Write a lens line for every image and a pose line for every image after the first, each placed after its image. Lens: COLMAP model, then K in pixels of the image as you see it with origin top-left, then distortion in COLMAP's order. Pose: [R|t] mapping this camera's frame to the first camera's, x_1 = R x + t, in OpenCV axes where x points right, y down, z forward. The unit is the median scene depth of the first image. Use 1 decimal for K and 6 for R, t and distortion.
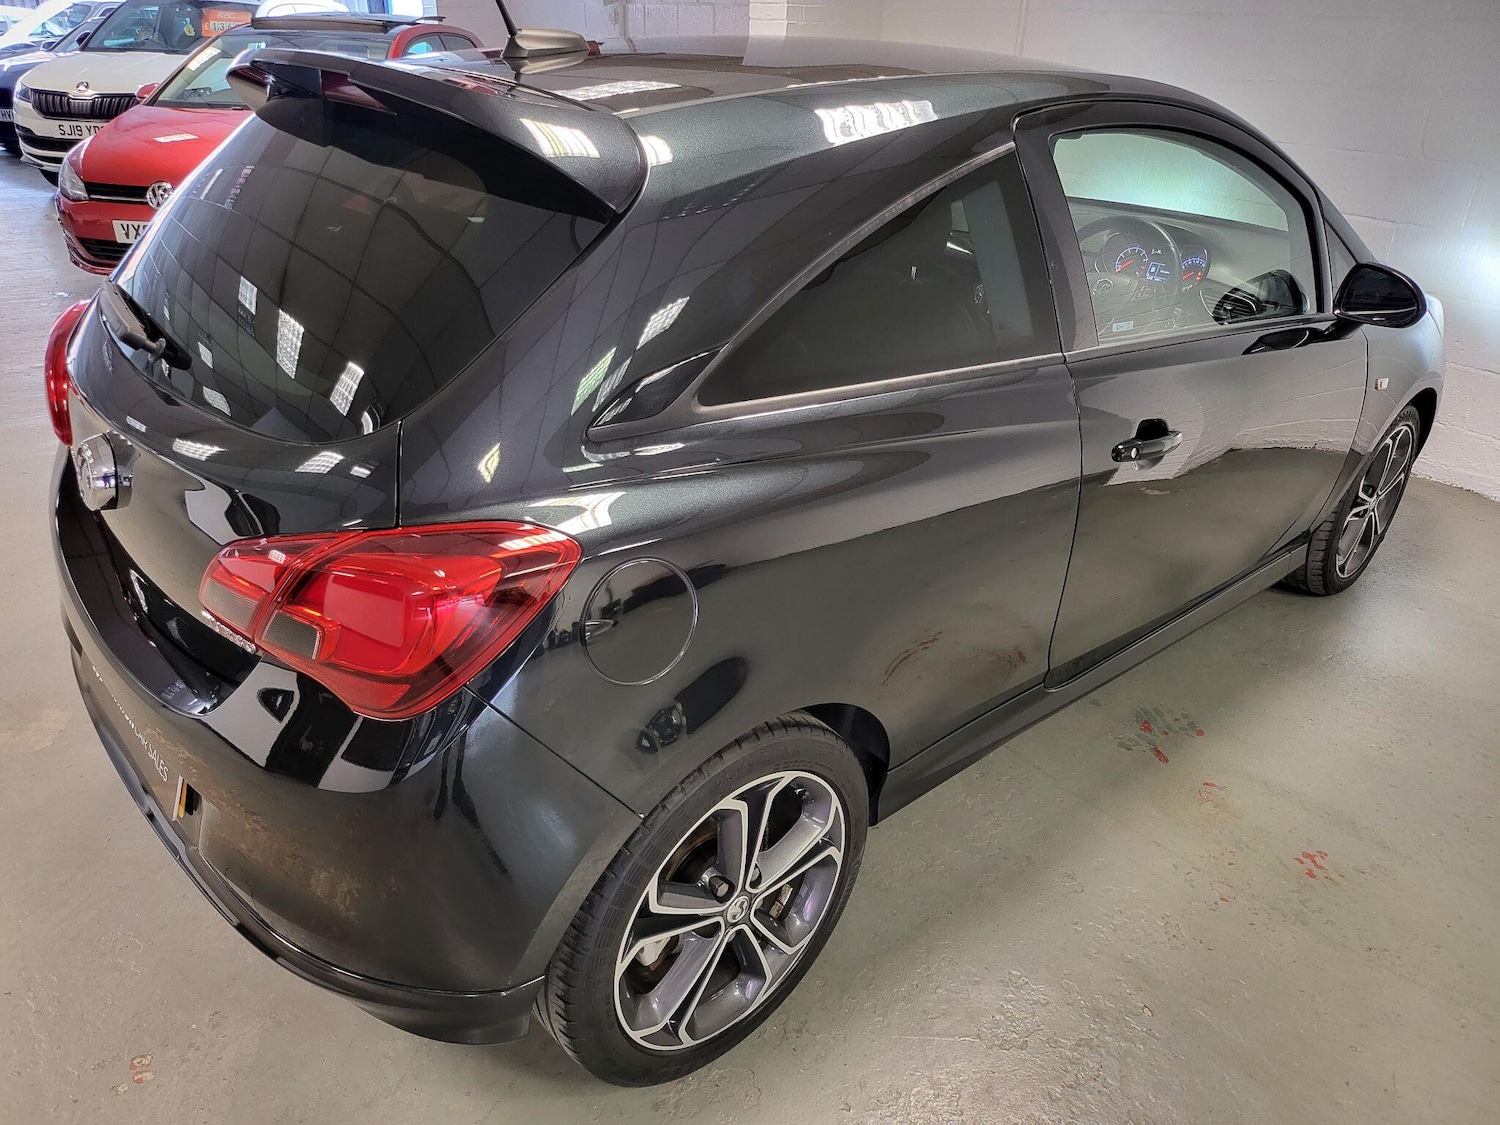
lens RADIAL K [[1088.5, 0, 738.3], [0, 1088.5, 576.6], [0, 0, 1]] dist [0.039660, -0.034824]
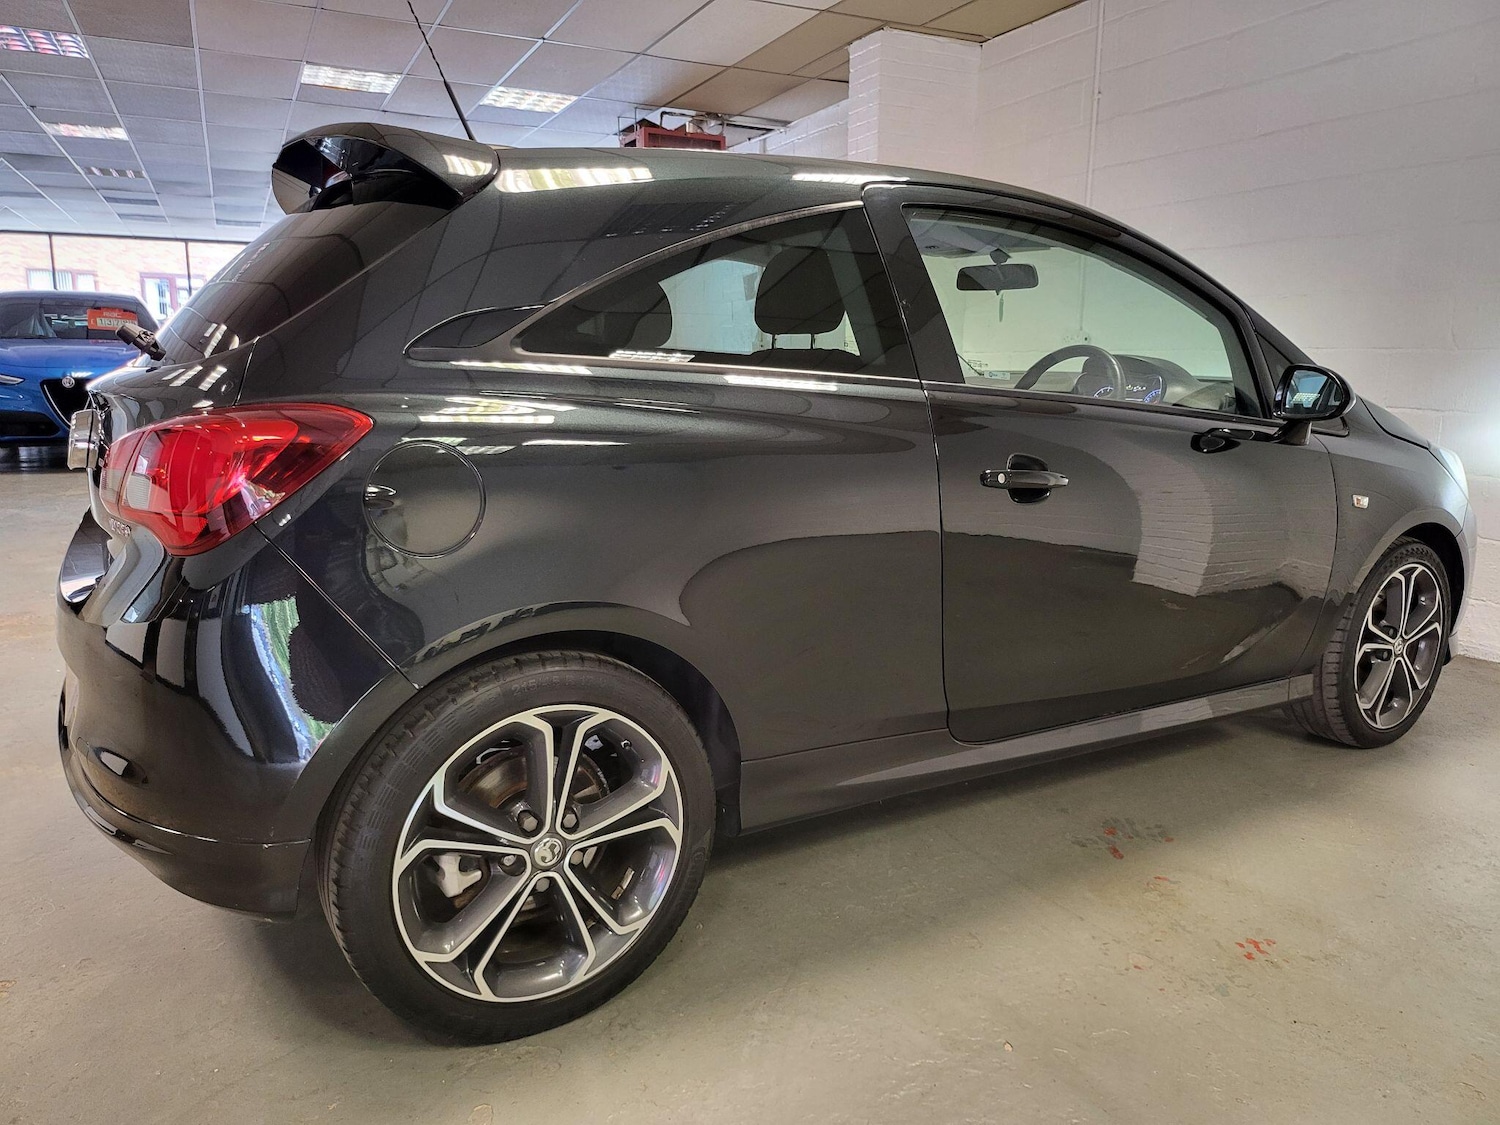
lens RADIAL K [[1094.2, 0, 747.7], [0, 1094.2, 558.0], [0, 0, 1]] dist [0.040624, -0.039664]
pose [[0.985835, 0.016358, -0.166918, 0.323138], [-0.065043, 0.954633, -0.290596, 0.305896], [0.154592, 0.297337, 0.942174, -0.009419]]
